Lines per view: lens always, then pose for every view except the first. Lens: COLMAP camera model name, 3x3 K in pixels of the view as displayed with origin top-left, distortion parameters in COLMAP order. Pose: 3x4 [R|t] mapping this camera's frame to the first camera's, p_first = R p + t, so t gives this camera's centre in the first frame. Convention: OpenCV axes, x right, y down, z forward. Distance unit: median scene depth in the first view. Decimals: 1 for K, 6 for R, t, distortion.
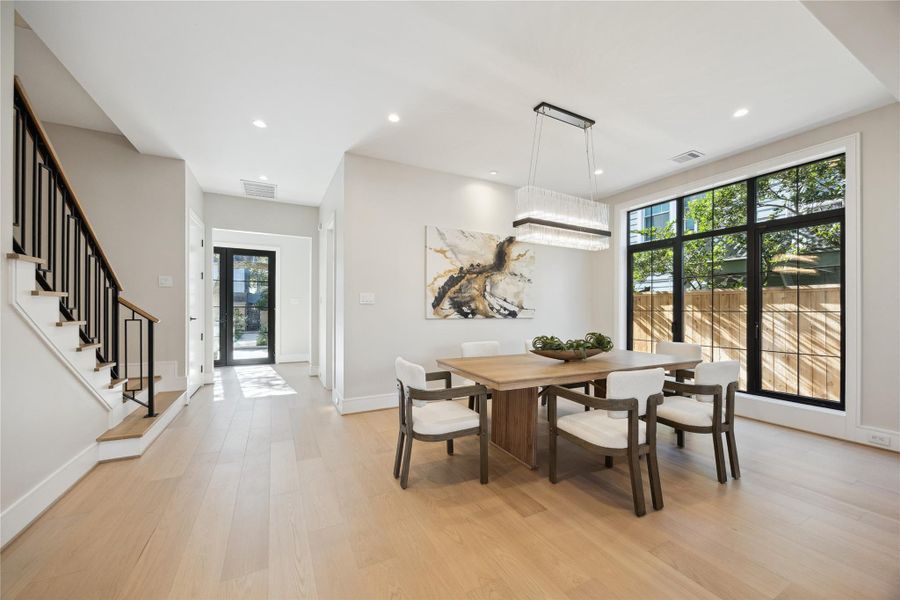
lens RADIAL K [[346.9, 0, 451.8], [0, 346.9, 303.1], [0, 0, 1]] dist [0.002949, -0.000554]
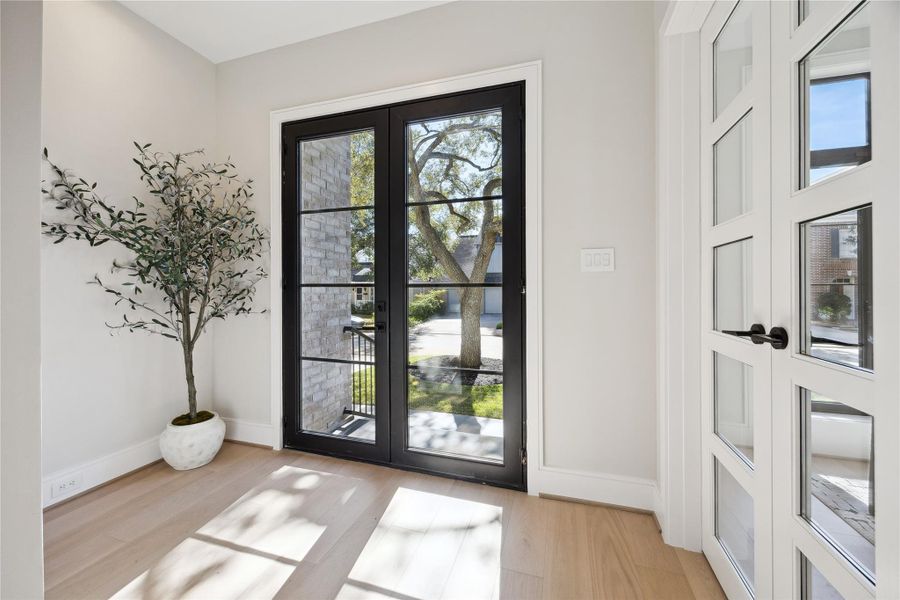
lens RADIAL K [[346.9, 0, 451.4], [0, 346.9, 294.8], [0, 0, 1]] dist [0.002949, -0.000554]
pose [[0.706124, -0.000961, -0.708087, -0.358293], [0.005898, 0.999972, 0.004524, 0.019348], [0.708063, -0.007371, 0.706110, 0.770513]]
